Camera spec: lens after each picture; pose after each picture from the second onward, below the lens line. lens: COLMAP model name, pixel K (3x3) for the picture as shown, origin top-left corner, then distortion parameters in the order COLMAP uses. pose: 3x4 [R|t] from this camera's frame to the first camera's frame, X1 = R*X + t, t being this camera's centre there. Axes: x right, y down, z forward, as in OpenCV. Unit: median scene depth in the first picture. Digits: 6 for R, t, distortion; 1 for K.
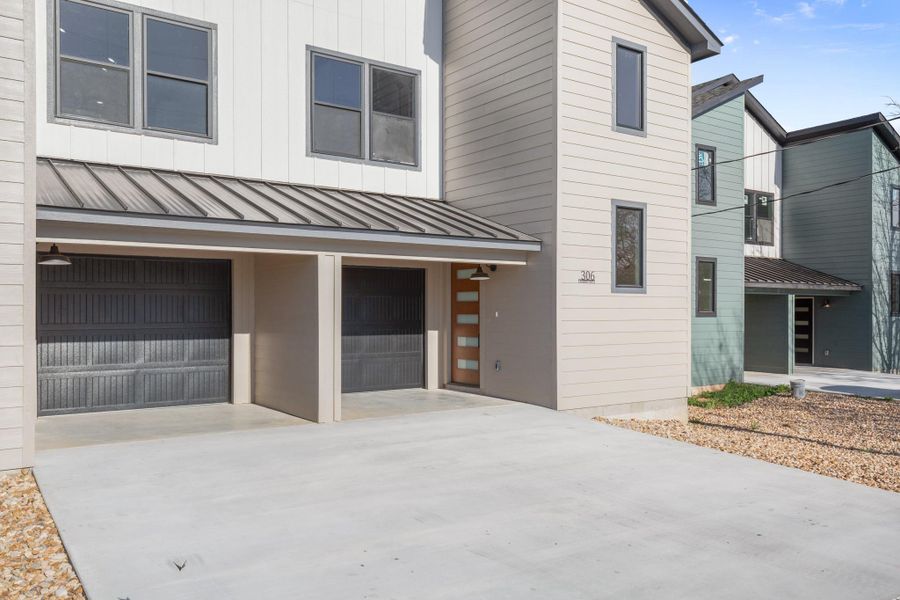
lens RADIAL K [[724.9, 0, 450.0], [0, 724.9, 300.0], [0, 0, 1]] dist [-0.002234, -0.000060]
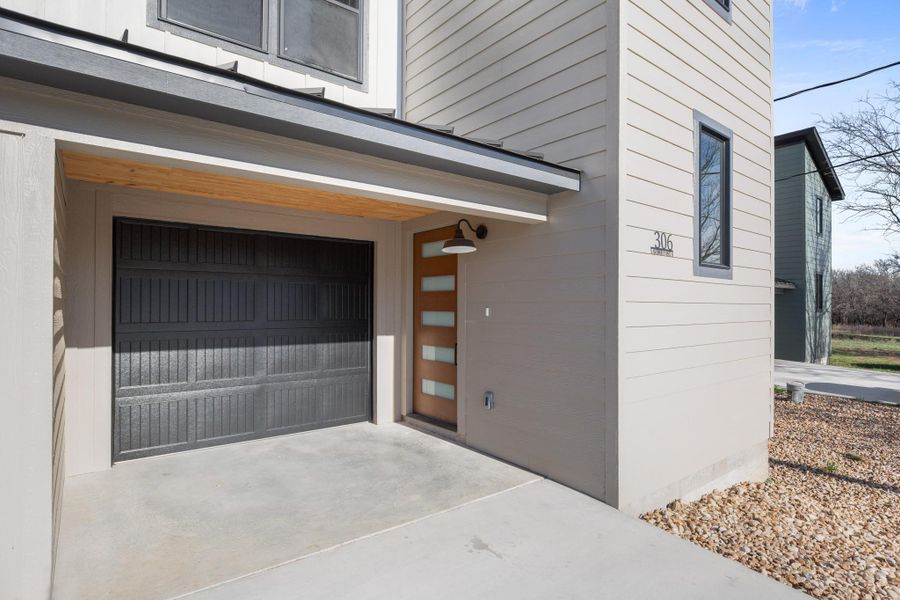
lens RADIAL K [[411.6, 0, 437.3], [0, 411.6, 309.0], [0, 0, 1]] dist [-0.019200, 0.000134]
pose [[0.999782, 0.004447, 0.020382, 0.016100], [-0.004922, 0.999715, 0.023350, 0.009030], [-0.020272, -0.023445, 0.999520, 0.629622]]
